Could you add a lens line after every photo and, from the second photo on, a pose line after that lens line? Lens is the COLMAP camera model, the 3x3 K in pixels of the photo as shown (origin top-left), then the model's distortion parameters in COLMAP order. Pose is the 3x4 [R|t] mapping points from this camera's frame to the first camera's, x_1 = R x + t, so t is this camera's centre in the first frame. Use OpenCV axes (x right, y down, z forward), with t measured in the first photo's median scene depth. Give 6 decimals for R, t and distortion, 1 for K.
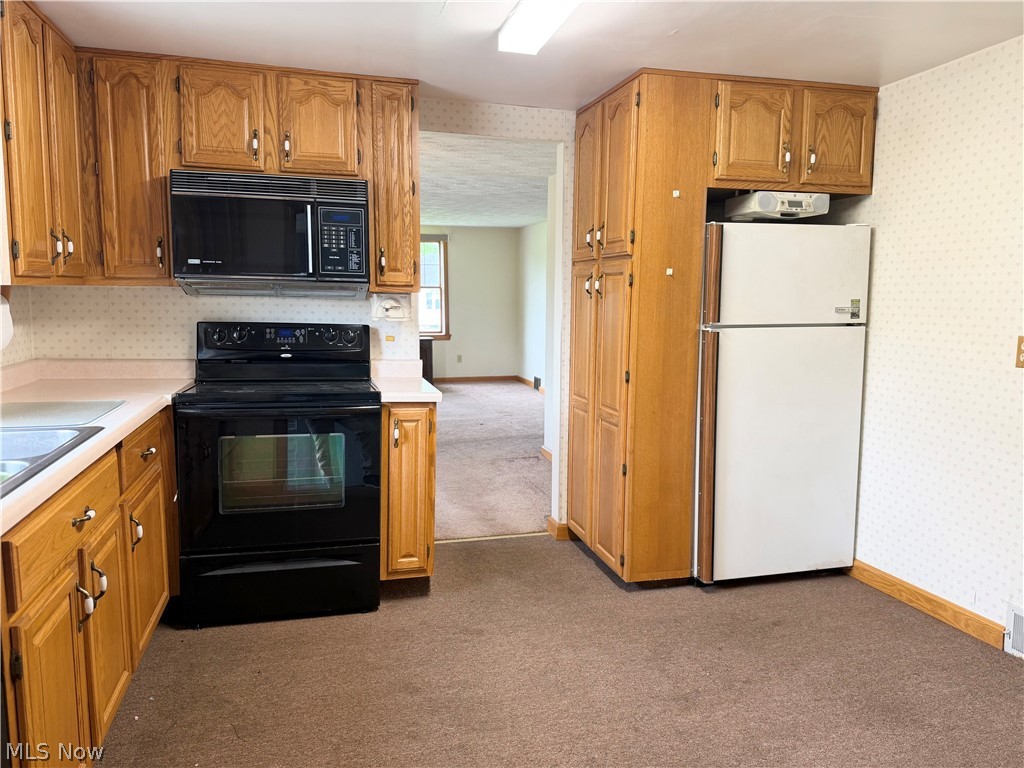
lens RADIAL K [[726.4, 0, 511.1], [0, 726.4, 383.4], [0, 0, 1]] dist [0.005083, 0.000980]
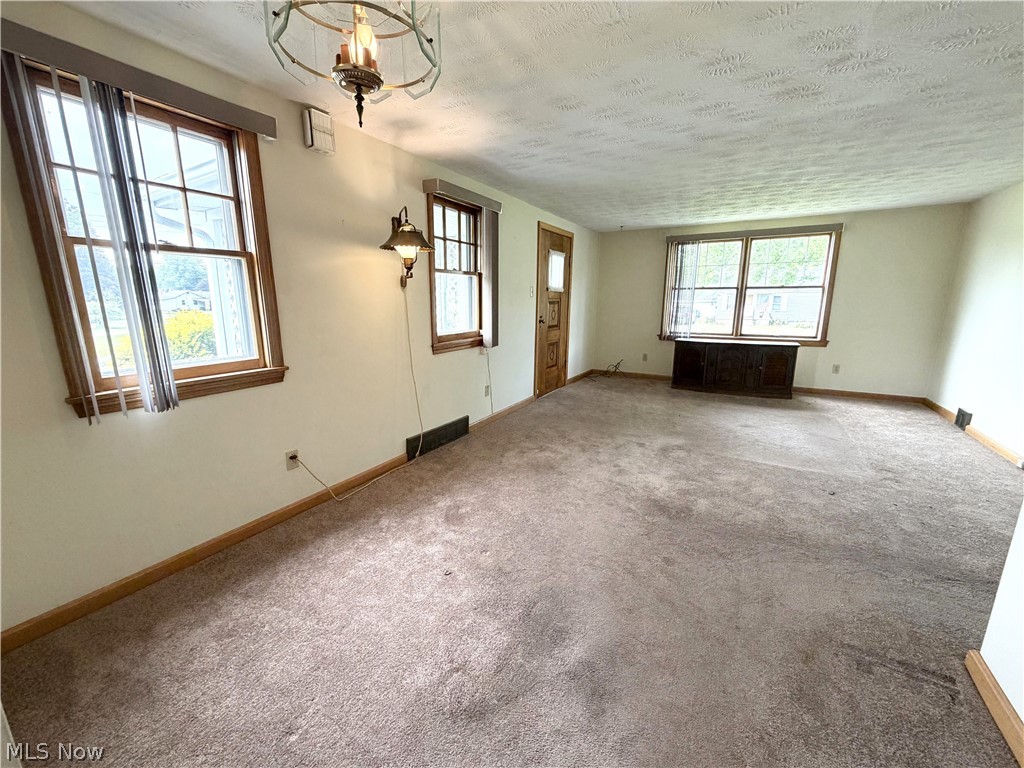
lens RADIAL K [[403.0, 0, 507.4], [0, 403.0, 379.7], [0, 0, 1]] dist [0.000393, 0.000125]
pose [[0.694173, 0.141959, -0.705671, -0.001236], [-0.080451, 0.989518, 0.119920, -0.050522], [0.715298, -0.026474, 0.698318, 0.396632]]
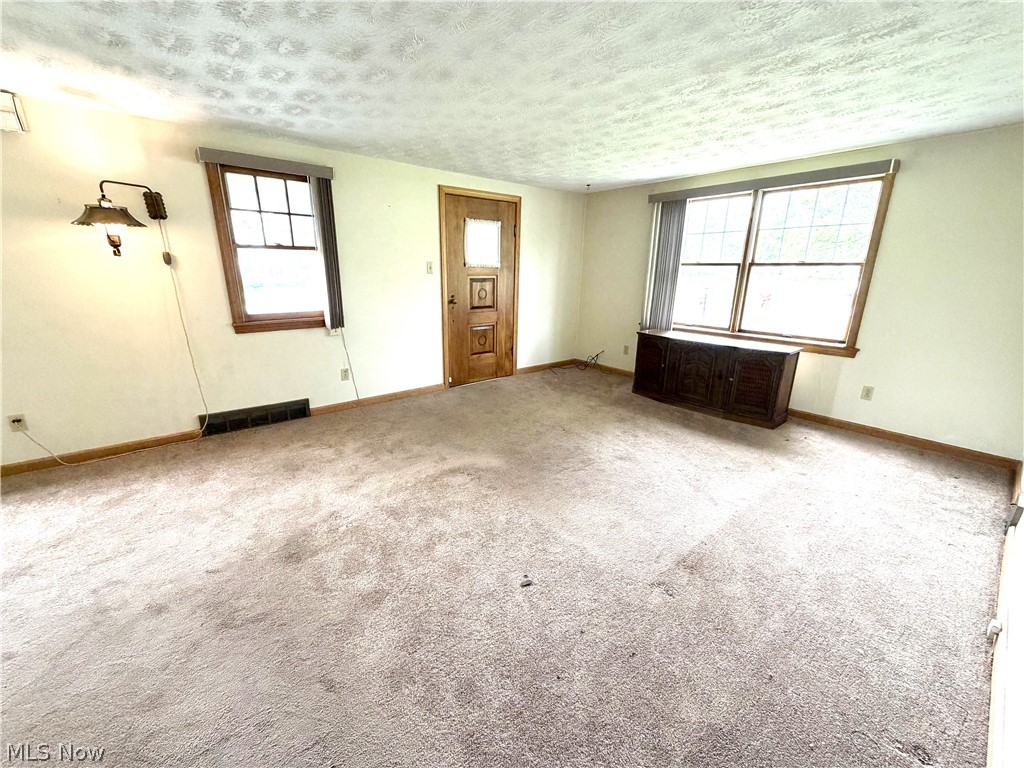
lens RADIAL K [[403.0, 0, 507.0], [0, 403.0, 380.2], [0, 0, 1]] dist [0.000393, 0.000125]
pose [[0.391708, 0.251222, -0.885128, 0.101585], [-0.114322, 0.967837, 0.224104, -0.087564], [0.912959, 0.013406, 0.407830, 0.650268]]
